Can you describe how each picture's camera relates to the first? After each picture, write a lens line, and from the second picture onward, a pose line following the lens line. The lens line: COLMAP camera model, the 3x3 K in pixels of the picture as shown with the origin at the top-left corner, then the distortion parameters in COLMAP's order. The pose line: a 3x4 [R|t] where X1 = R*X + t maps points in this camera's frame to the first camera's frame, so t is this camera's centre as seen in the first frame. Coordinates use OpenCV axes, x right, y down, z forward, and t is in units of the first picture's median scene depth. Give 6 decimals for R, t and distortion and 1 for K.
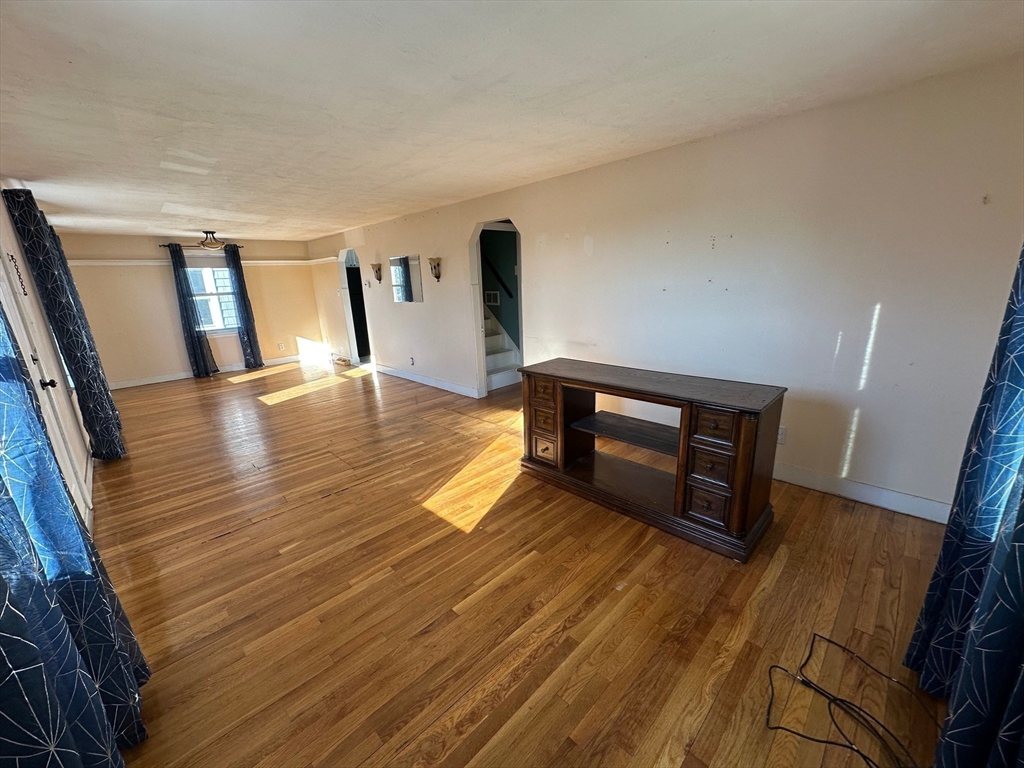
lens RADIAL K [[404.9, 0, 508.7], [0, 404.9, 384.0], [0, 0, 1]] dist [-0.003535, -0.000156]
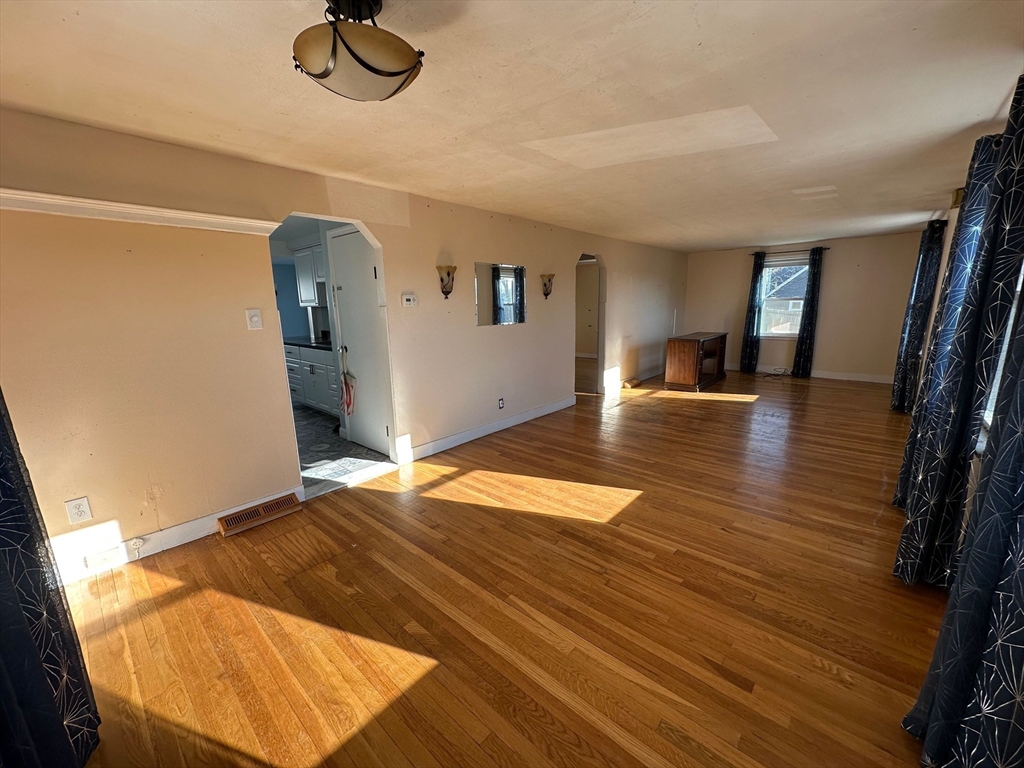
lens RADIAL K [[404.9, 0, 508.7], [0, 404.9, 384.0], [0, 0, 1]] dist [-0.003535, -0.000156]
pose [[-0.070608, -0.162183, 0.984231, -1.100753], [0.261852, 0.949077, 0.175175, -0.247164], [-0.962522, 0.270092, -0.024545, 1.134141]]
